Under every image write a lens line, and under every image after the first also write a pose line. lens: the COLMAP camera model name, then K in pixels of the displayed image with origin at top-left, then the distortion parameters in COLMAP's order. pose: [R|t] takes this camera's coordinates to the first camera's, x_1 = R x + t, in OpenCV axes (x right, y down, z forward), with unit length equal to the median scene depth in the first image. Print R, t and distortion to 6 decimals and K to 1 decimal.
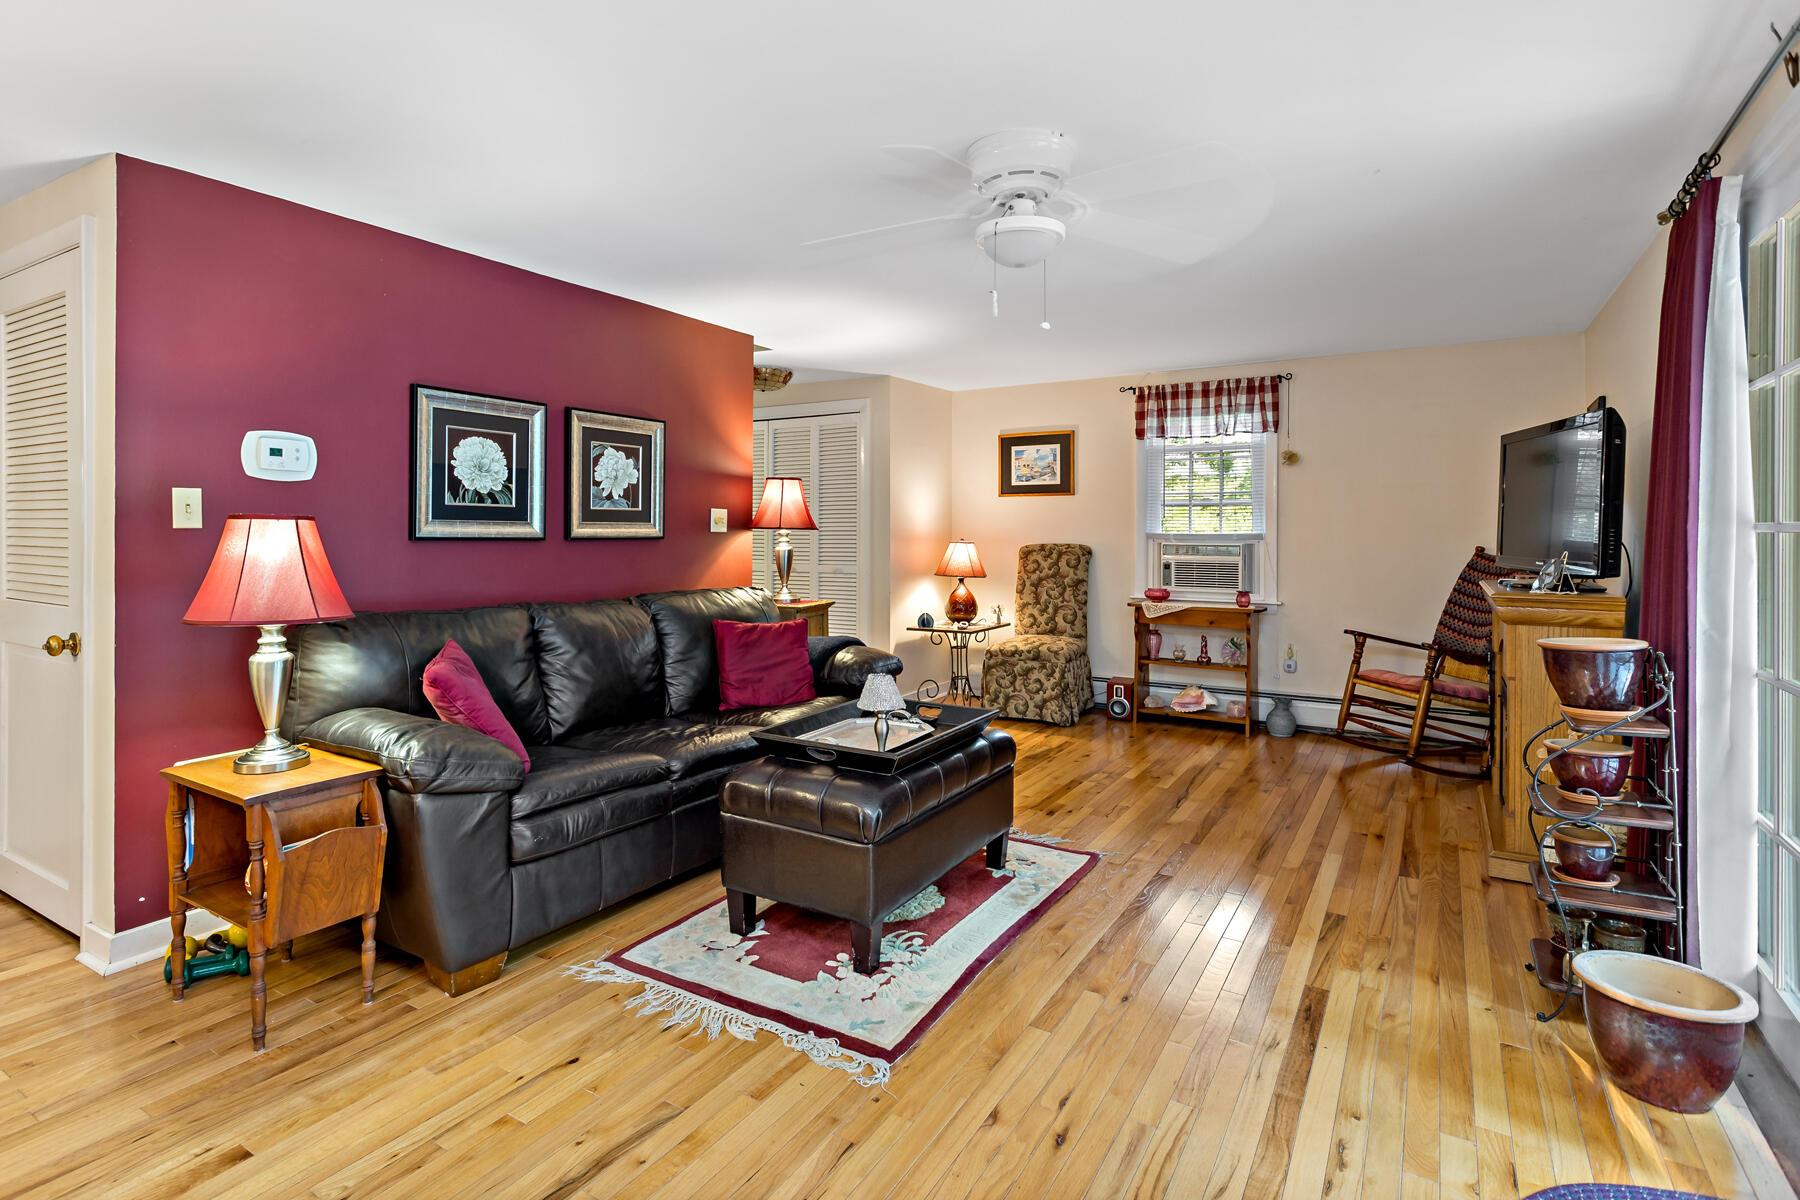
lens RADIAL K [[945.1, 0, 877.5], [0, 945.1, 563.0], [0, 0, 1]] dist [0.002159, 0.008516]
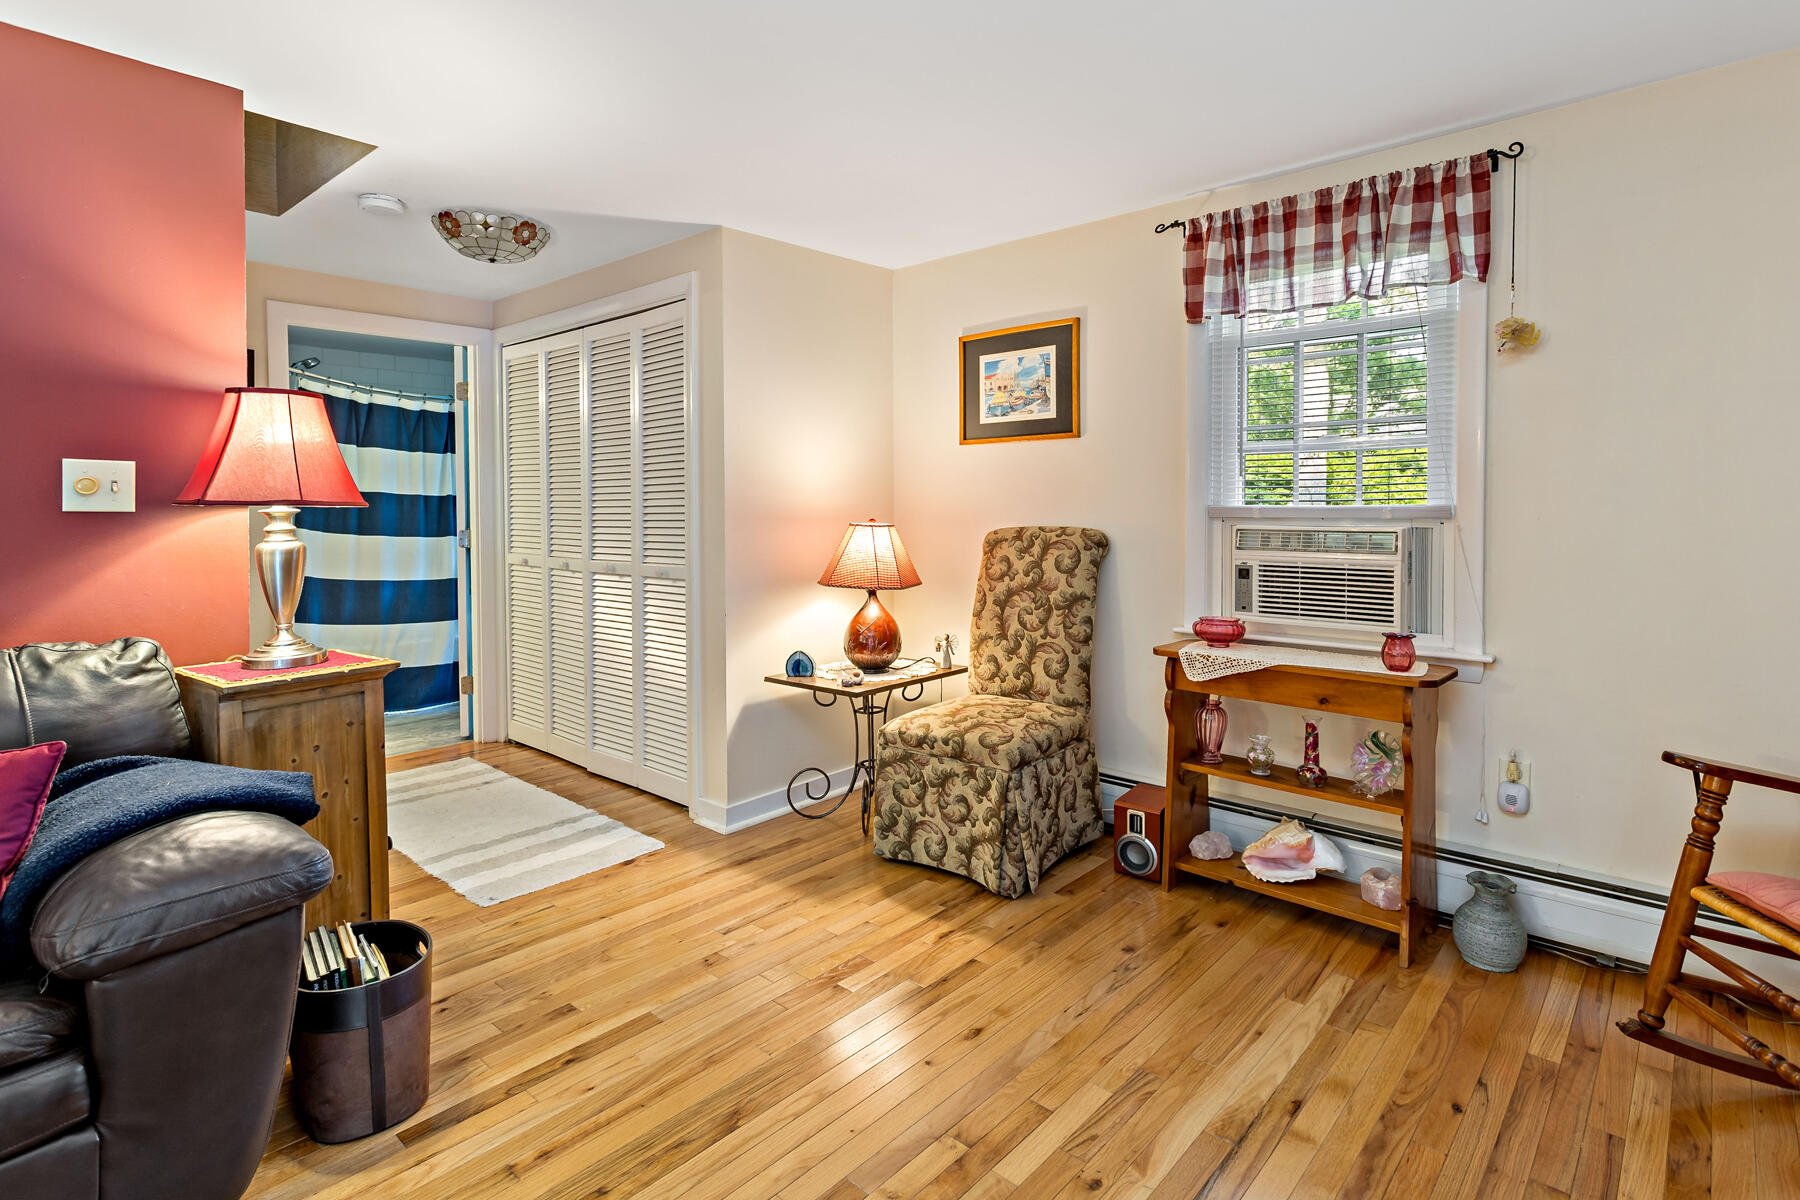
lens RADIAL K [[945.1, 0, 889.7], [0, 945.1, 546.8], [0, 0, 1]] dist [0.002159, 0.008516]
pose [[0.981978, 0.001567, -0.188986, 0.223973], [0.000611, 0.999934, 0.011471, -0.016691], [0.188992, -0.011379, 0.981913, 0.490152]]
